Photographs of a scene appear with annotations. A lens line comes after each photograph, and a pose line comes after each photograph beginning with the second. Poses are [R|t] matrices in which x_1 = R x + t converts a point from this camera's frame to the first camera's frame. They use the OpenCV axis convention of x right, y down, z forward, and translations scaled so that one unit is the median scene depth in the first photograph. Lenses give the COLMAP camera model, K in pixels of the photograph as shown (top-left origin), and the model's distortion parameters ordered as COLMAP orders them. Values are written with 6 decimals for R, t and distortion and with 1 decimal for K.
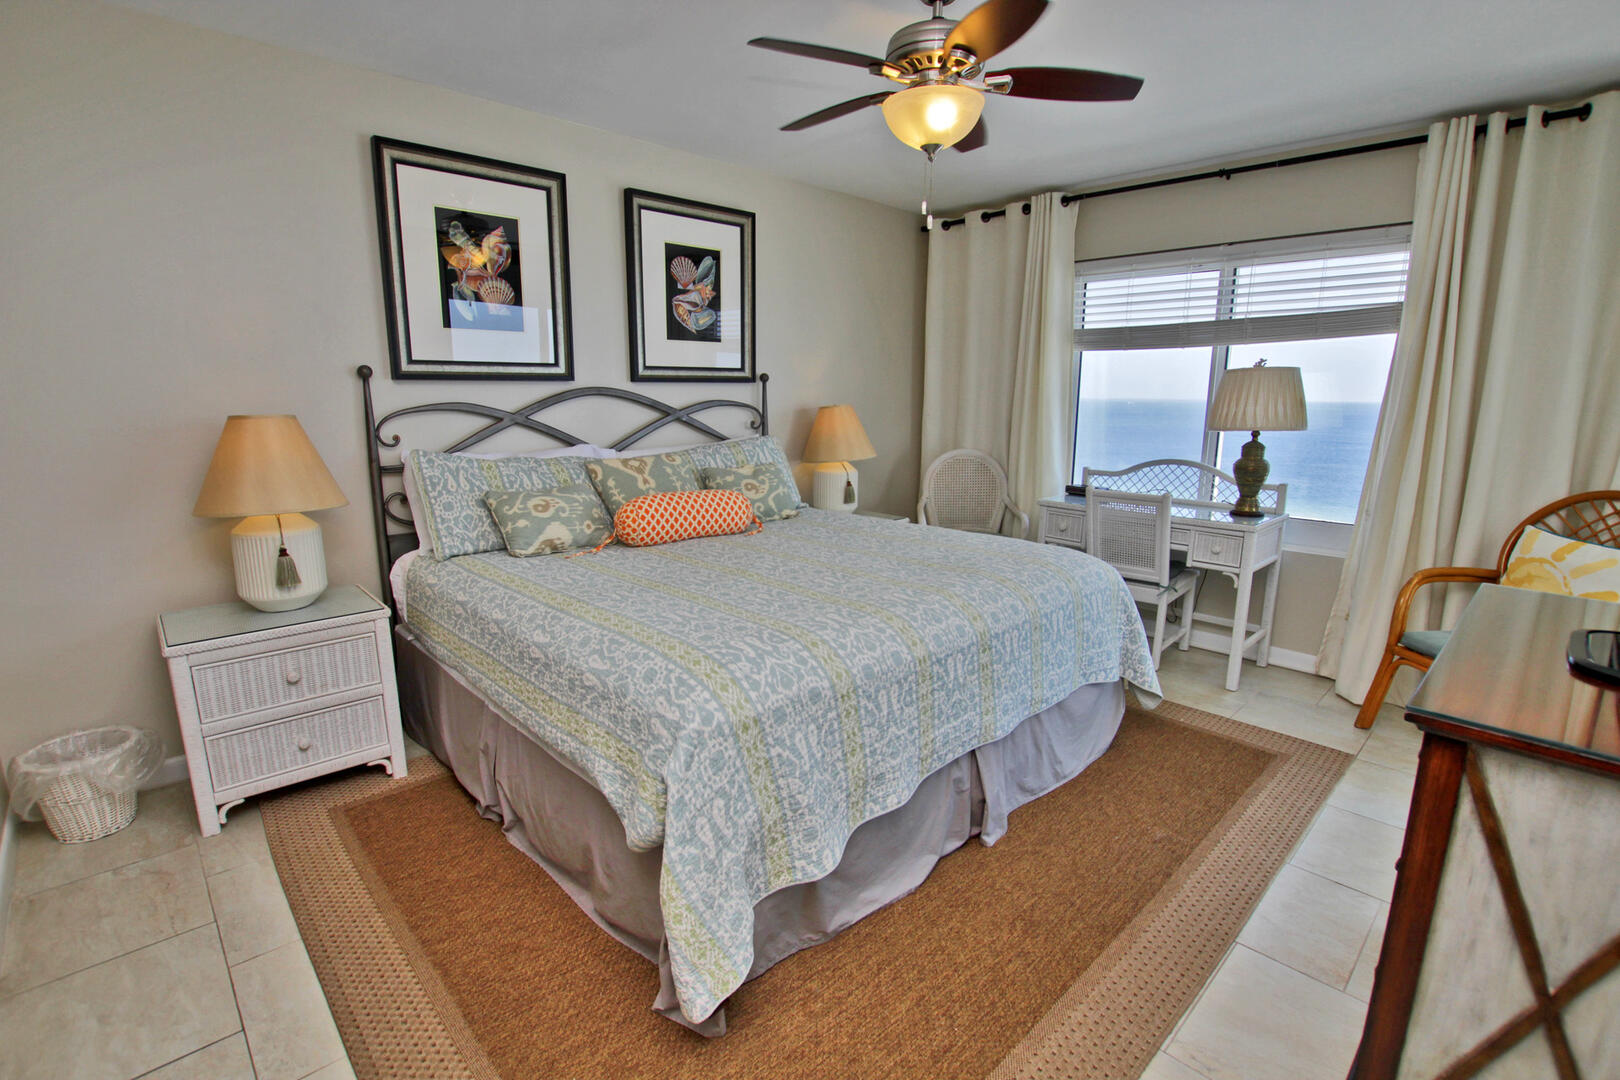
lens RADIAL K [[752.6, 0, 810.0], [0, 752.6, 540.0], [0, 0, 1]] dist [-0.026209, 0.001698]
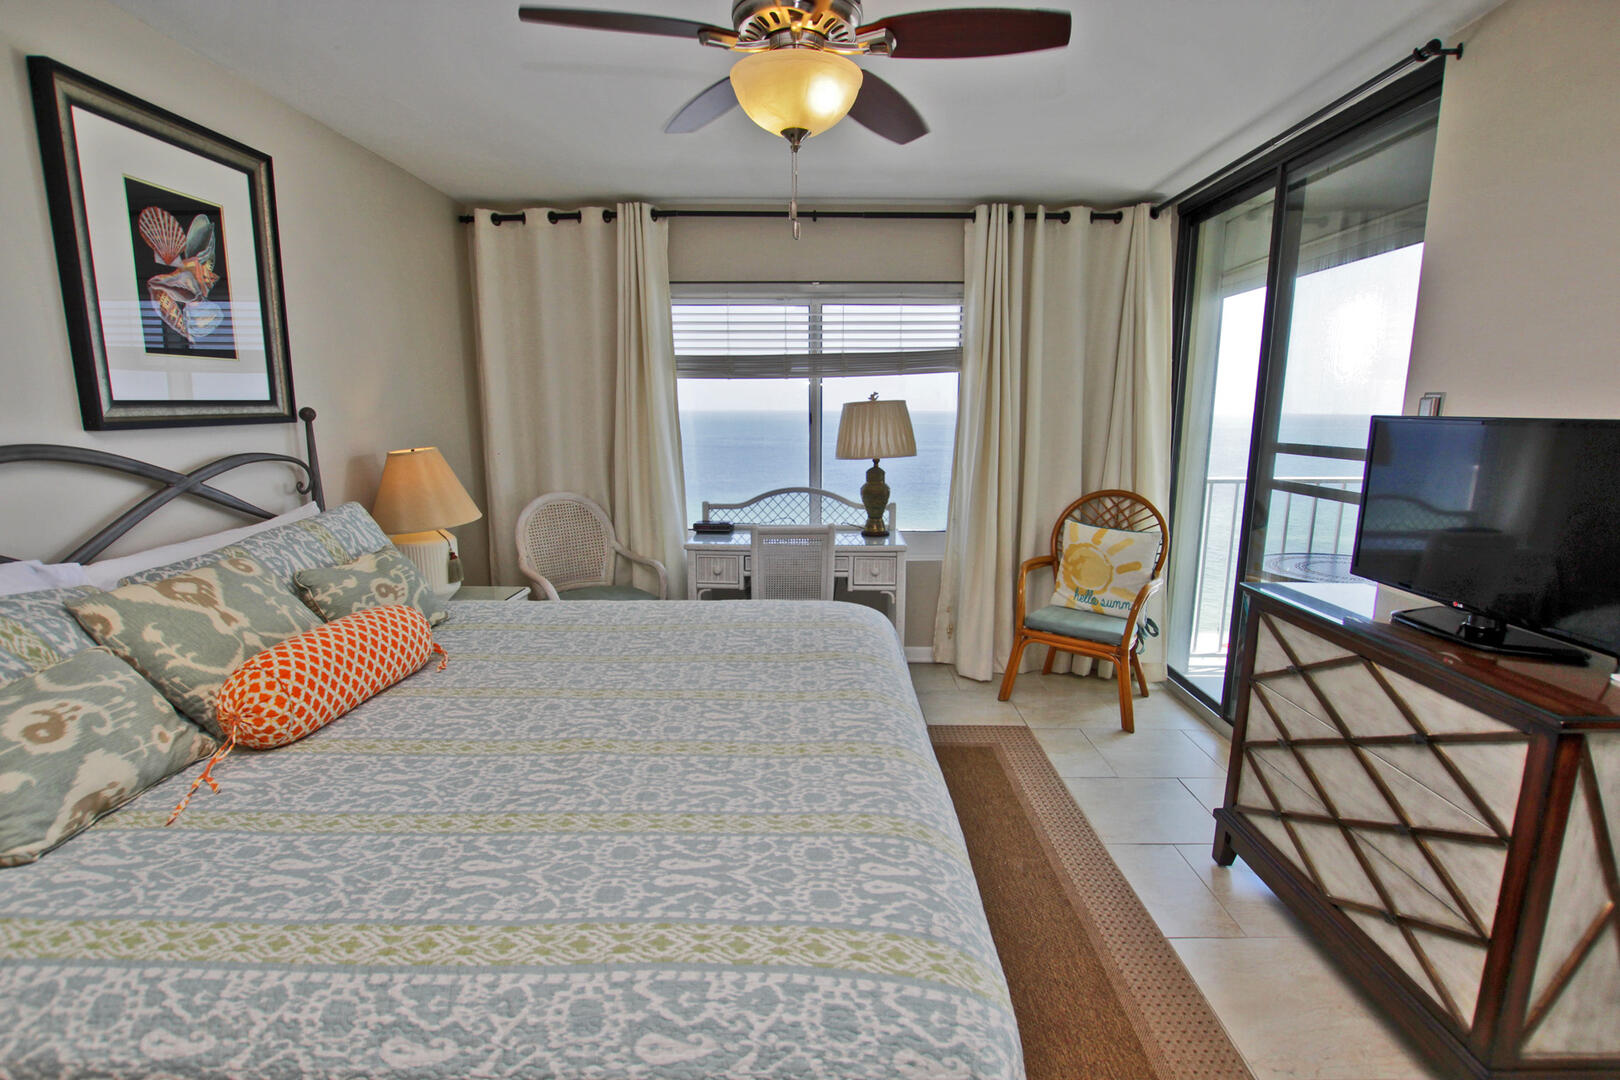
lens RADIAL K [[752.8, 0, 813.6], [0, 752.8, 545.8], [0, 0, 1]] dist [-0.036753, 0.005730]
pose [[0.698911, -0.134576, 0.702434, -0.242232], [0.140931, 0.988795, 0.049214, -0.080479], [-0.701186, 0.064599, 0.710046, 0.270905]]
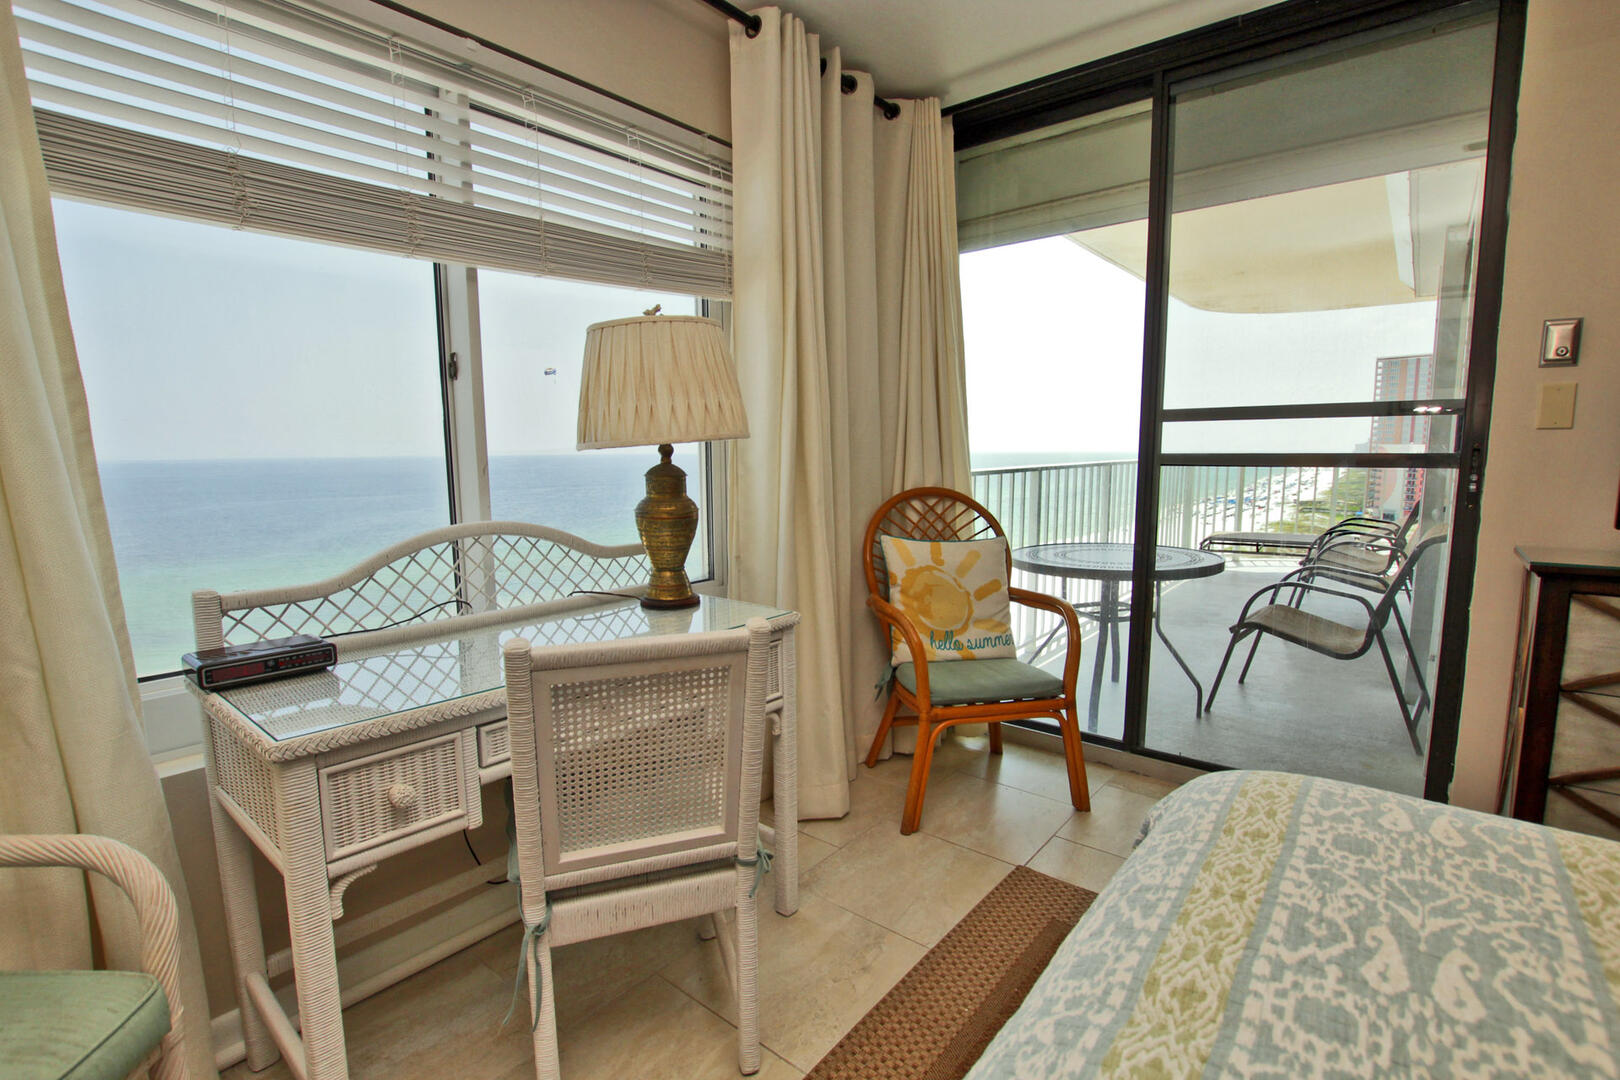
lens RADIAL K [[752.8, 0, 813.6], [0, 752.8, 545.8], [0, 0, 1]] dist [-0.036753, 0.005730]
pose [[-0.119146, -0.134463, 0.983730, 0.054582], [0.198083, 0.967650, 0.156256, -0.130887], [-0.972917, 0.213477, -0.088657, 0.902154]]
